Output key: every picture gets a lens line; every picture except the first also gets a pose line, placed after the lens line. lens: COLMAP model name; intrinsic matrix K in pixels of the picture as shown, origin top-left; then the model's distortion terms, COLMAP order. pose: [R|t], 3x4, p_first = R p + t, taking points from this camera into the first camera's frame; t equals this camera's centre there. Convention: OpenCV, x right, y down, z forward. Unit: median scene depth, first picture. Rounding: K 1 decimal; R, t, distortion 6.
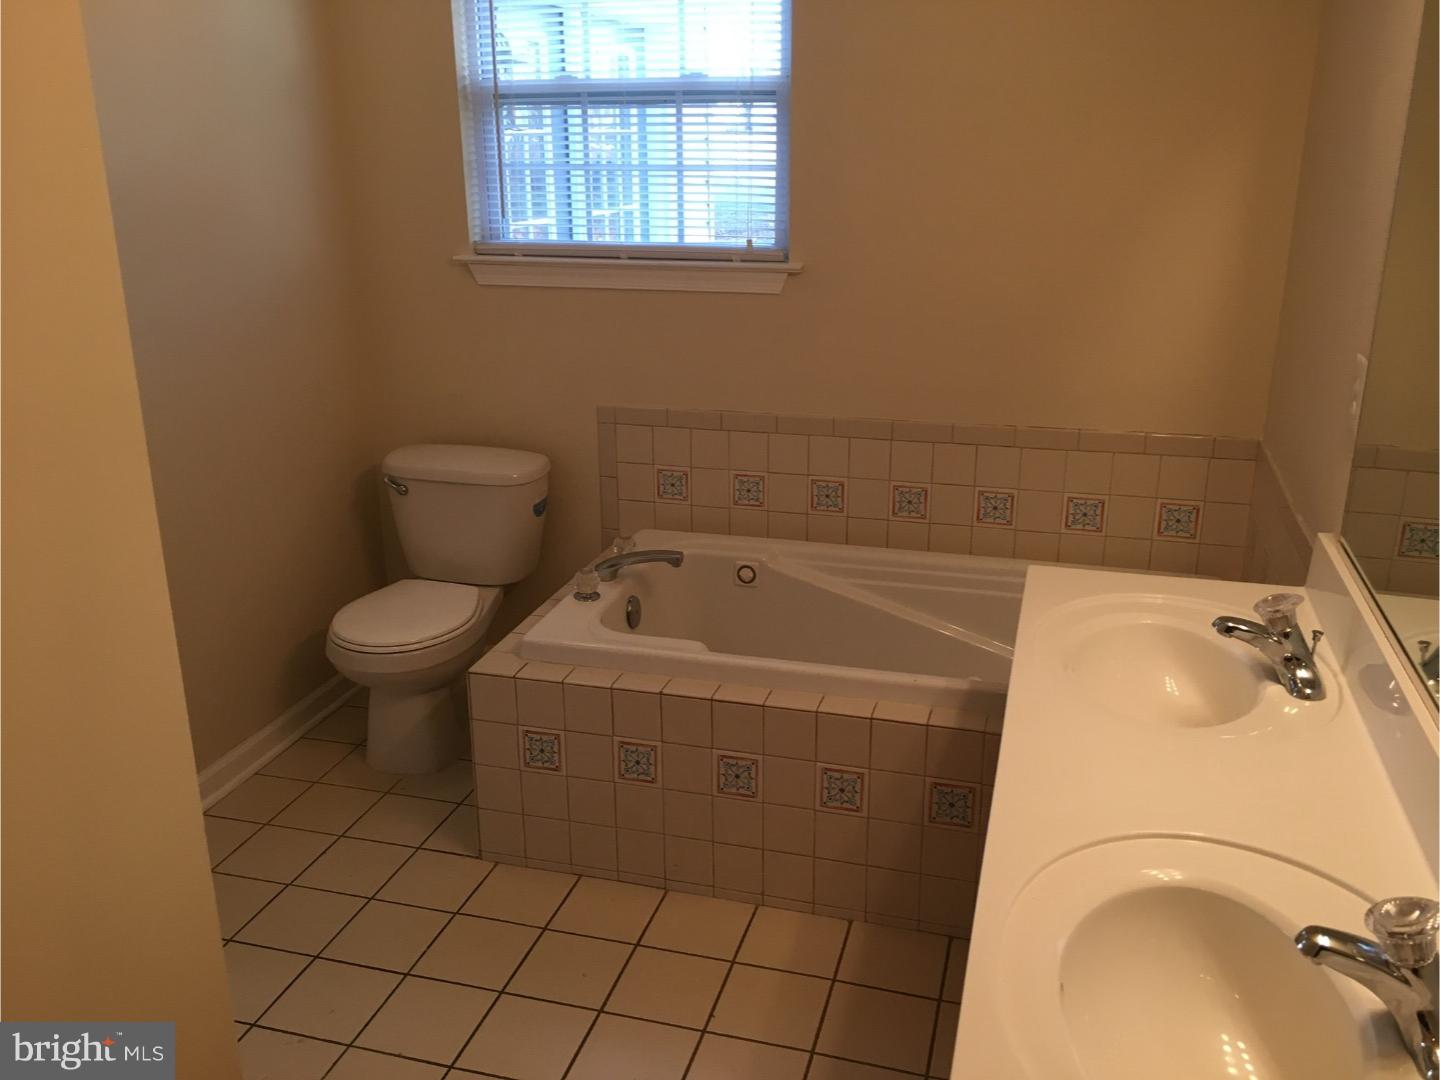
lens RADIAL K [[1220.2, 0, 718.8], [0, 1220.2, 536.6], [0, 0, 1]] dist [0.010814, 0.007426]
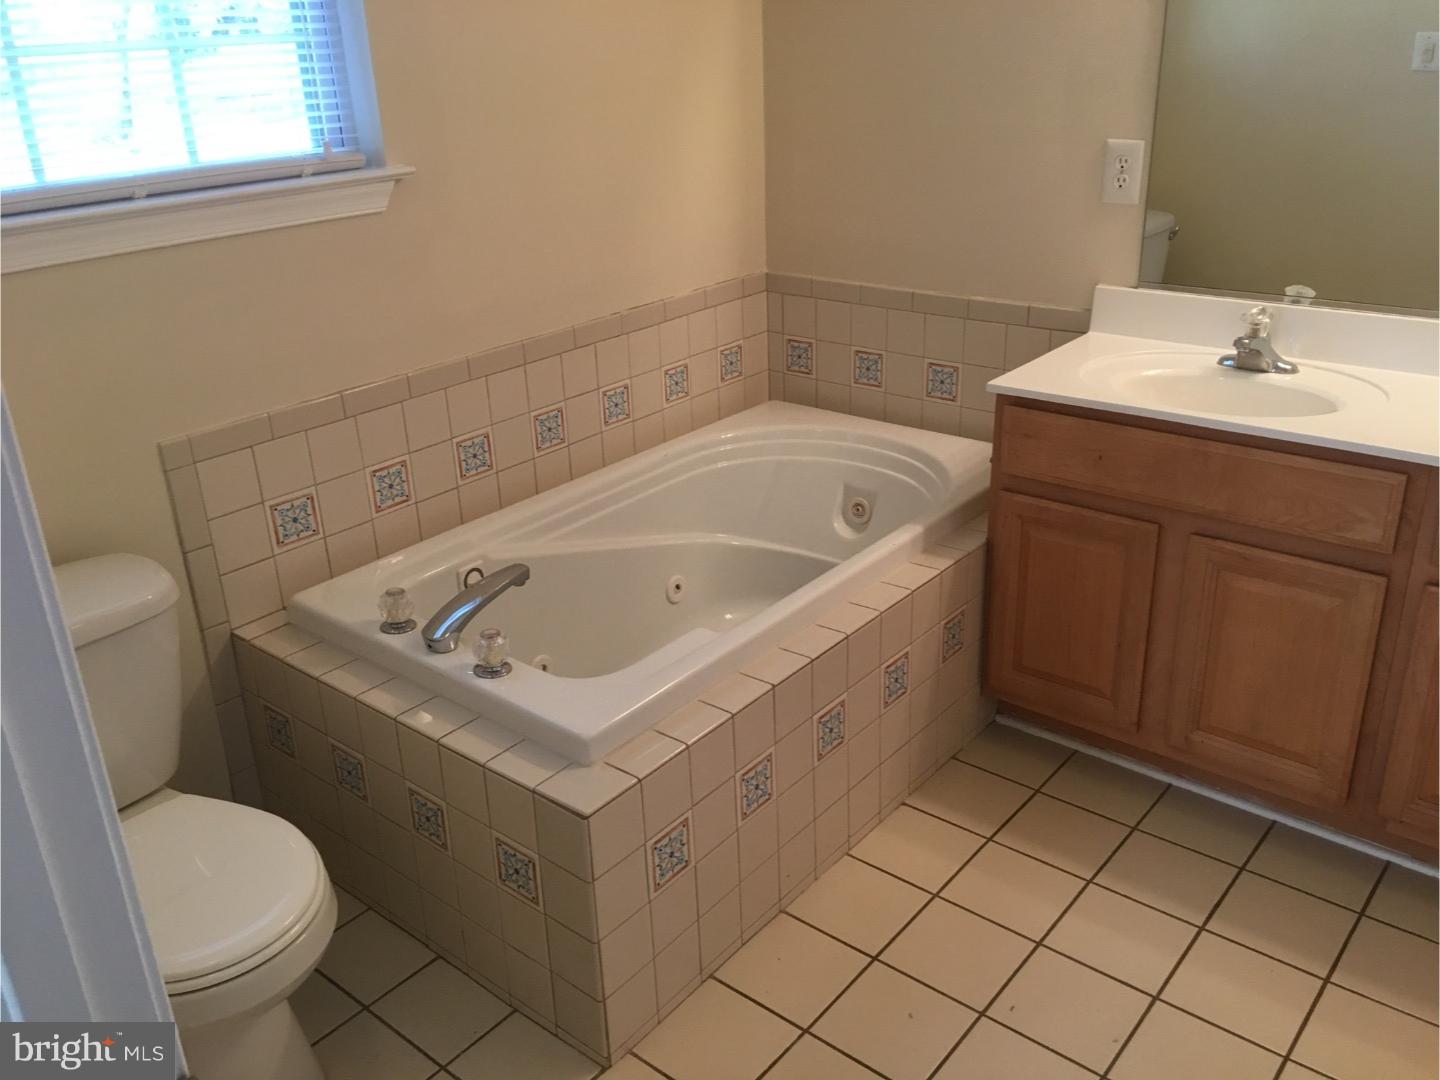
lens RADIAL K [[1220.2, 0, 718.7], [0, 1220.2, 541.6], [0, 0, 1]] dist [0.010814, 0.007426]
pose [[0.400441, -0.371400, 0.837681, -0.555685], [0.317779, 0.913730, 0.253208, -0.137967], [-0.859456, 0.164802, 0.483917, 0.497544]]
